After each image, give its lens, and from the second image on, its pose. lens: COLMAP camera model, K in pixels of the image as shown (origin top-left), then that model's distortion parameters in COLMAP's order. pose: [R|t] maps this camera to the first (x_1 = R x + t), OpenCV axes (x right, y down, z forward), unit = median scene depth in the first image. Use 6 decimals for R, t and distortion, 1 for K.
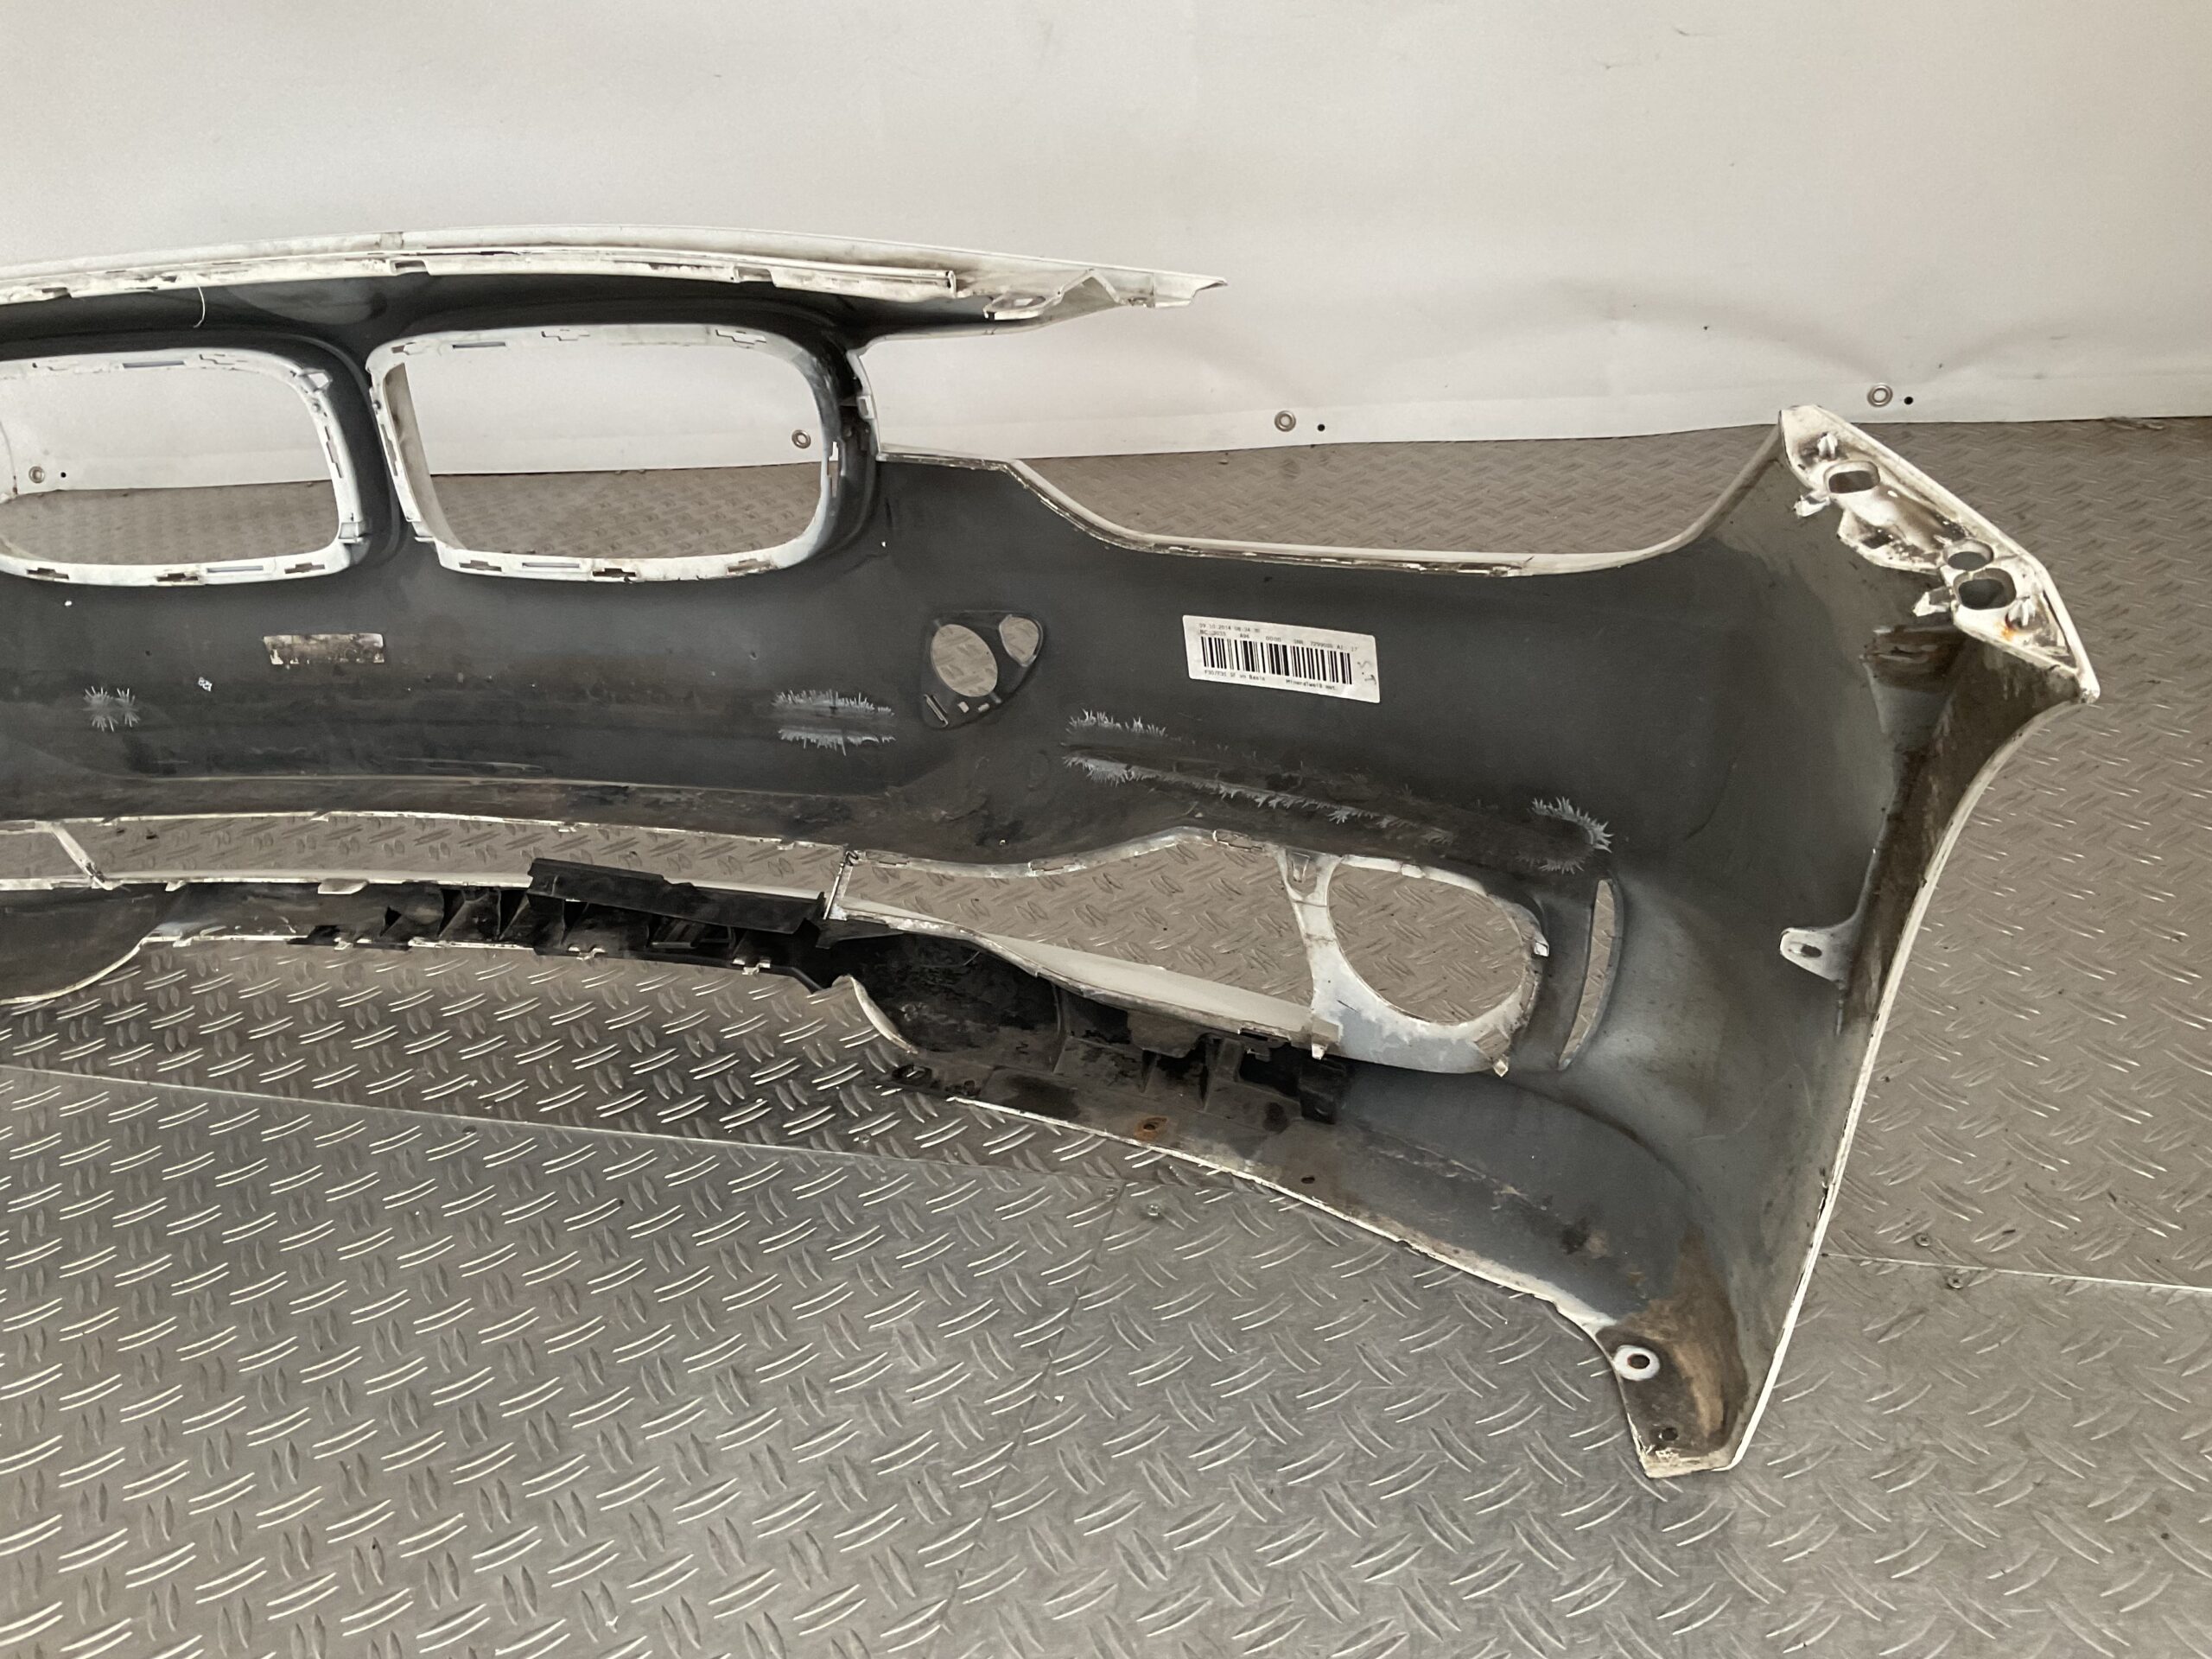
lens RADIAL K [[1810.4, 0, 1106.5], [0, 1810.4, 826.2], [0, 0, 1]] dist [0.050987, -0.089887]
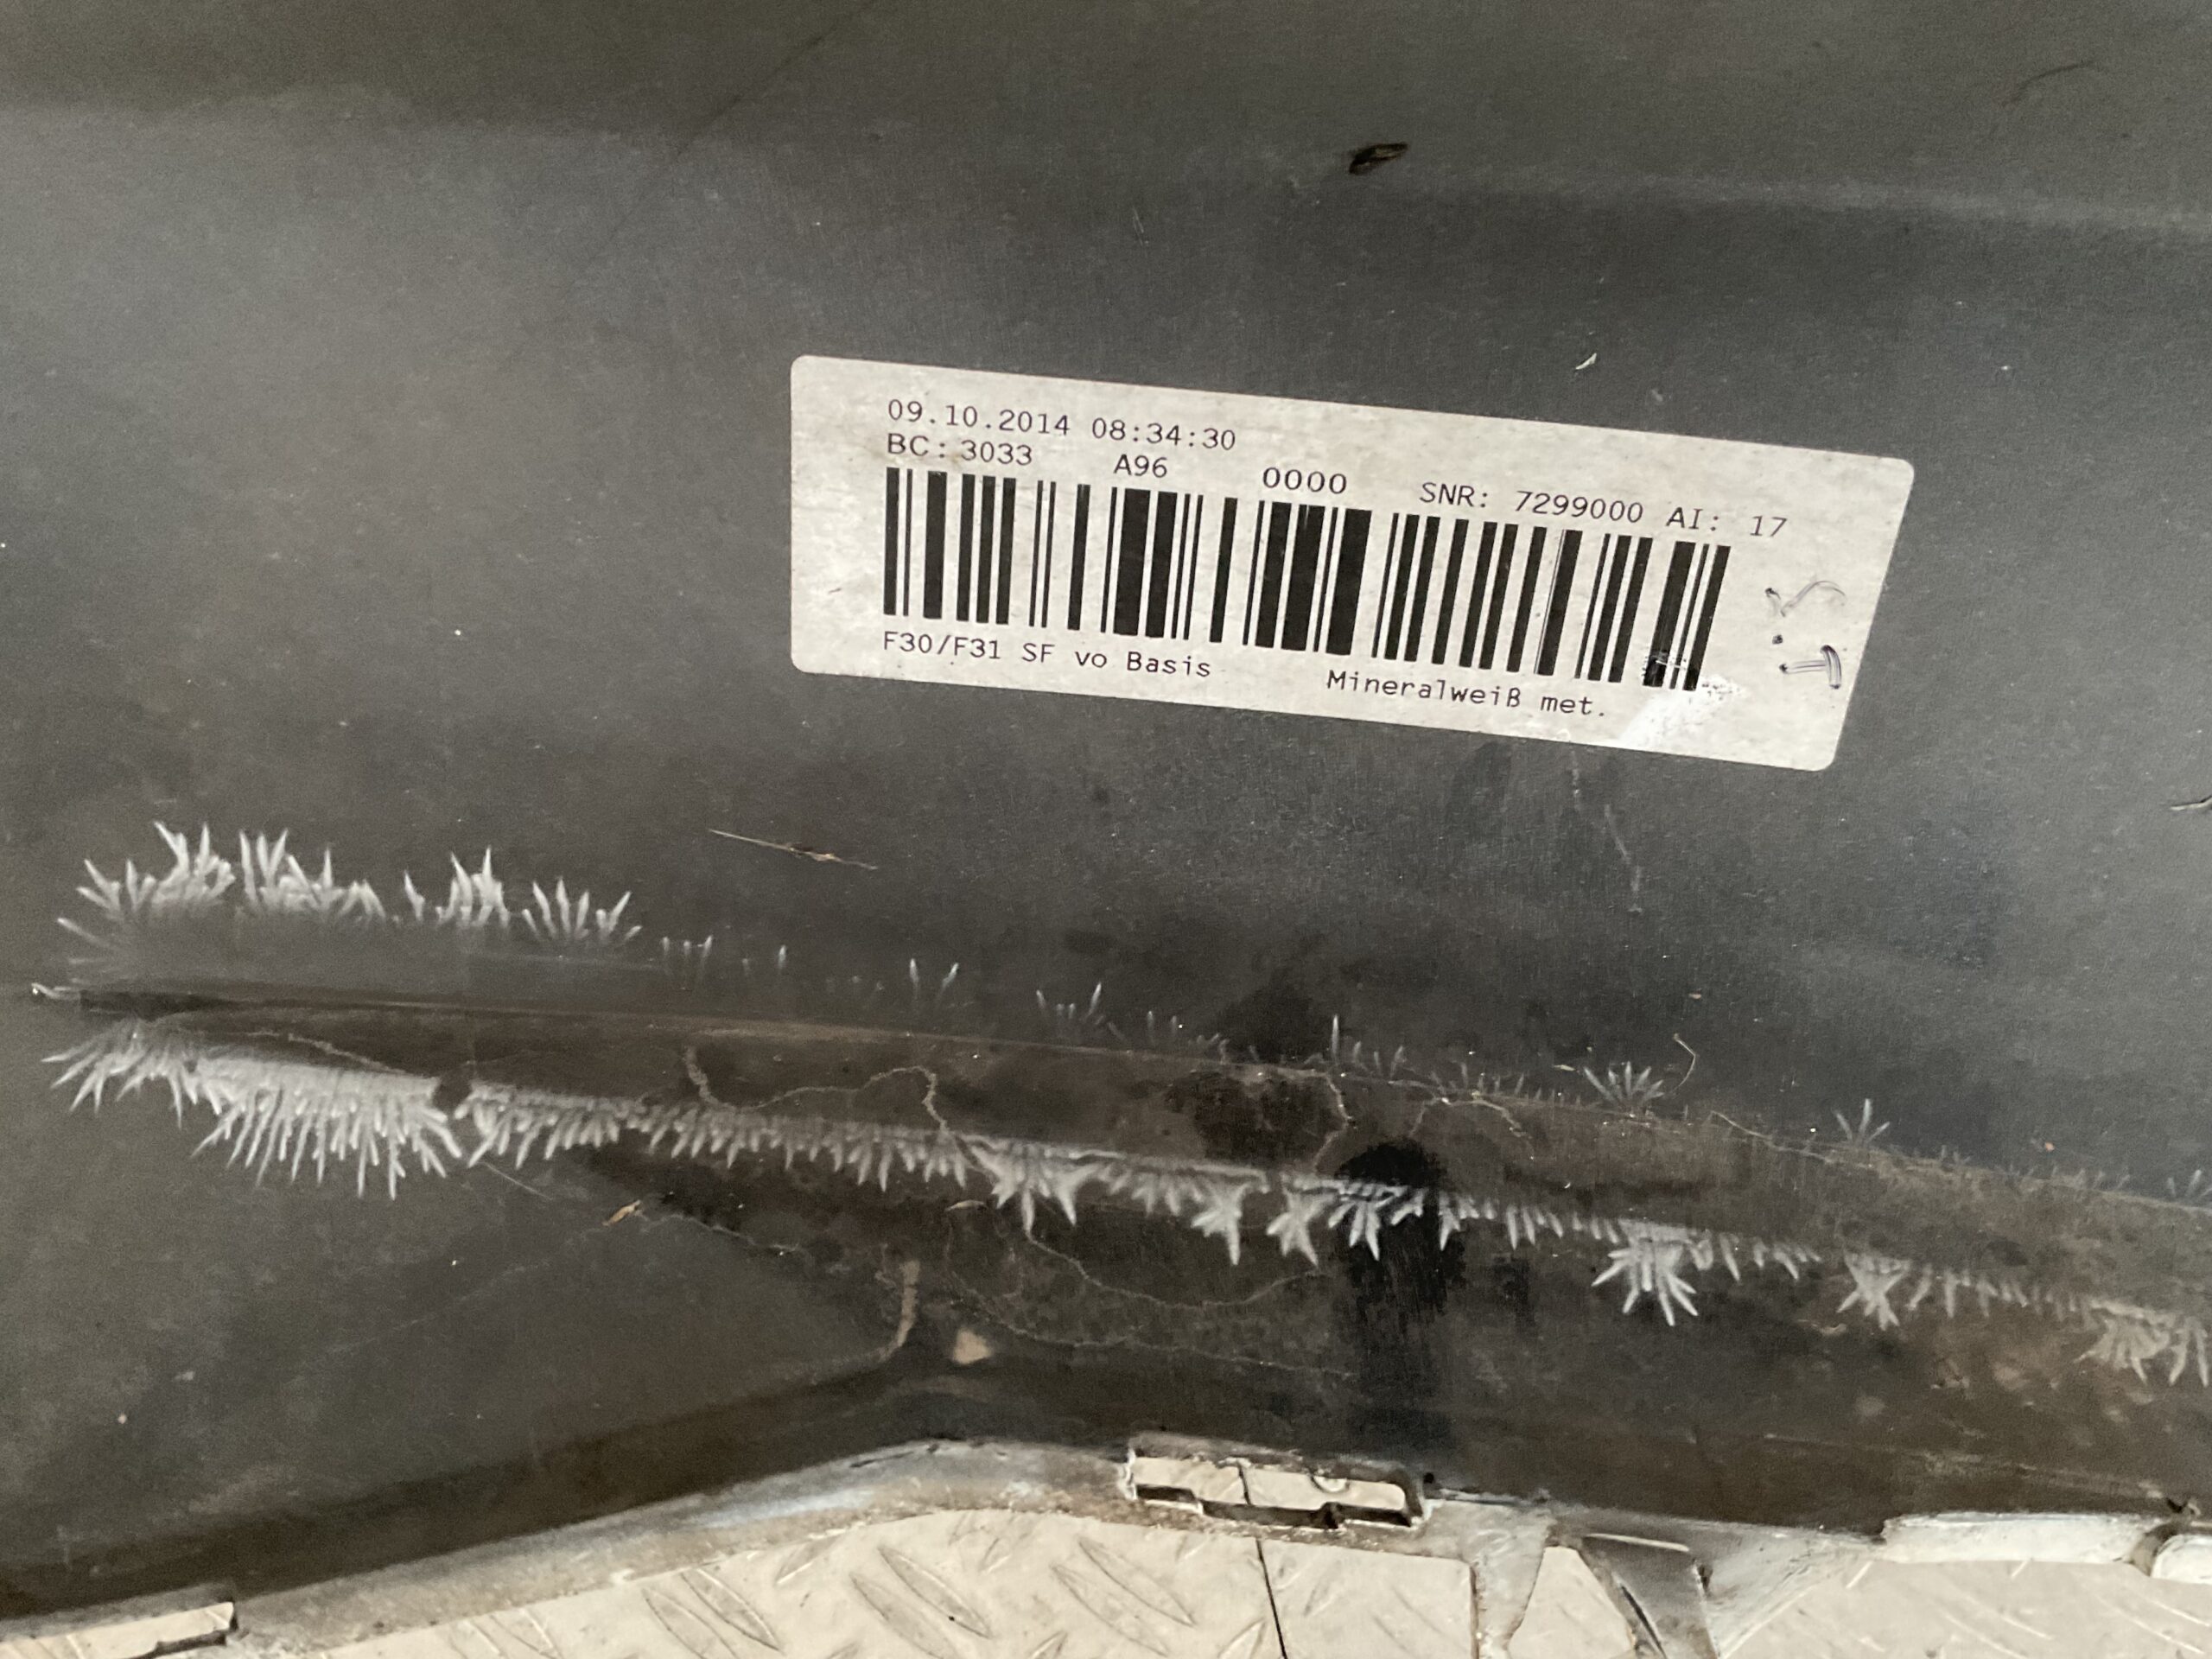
lens RADIAL K [[1810.4, 0, 1108.9], [0, 1810.4, 832.9], [0, 0, 1]] dist [0.050987, -0.089887]
pose [[0.800886, -0.076683, 0.593887, -0.052672], [0.058029, 0.997038, 0.050483, -0.073044], [-0.595999, -0.005968, 0.802963, 0.828006]]
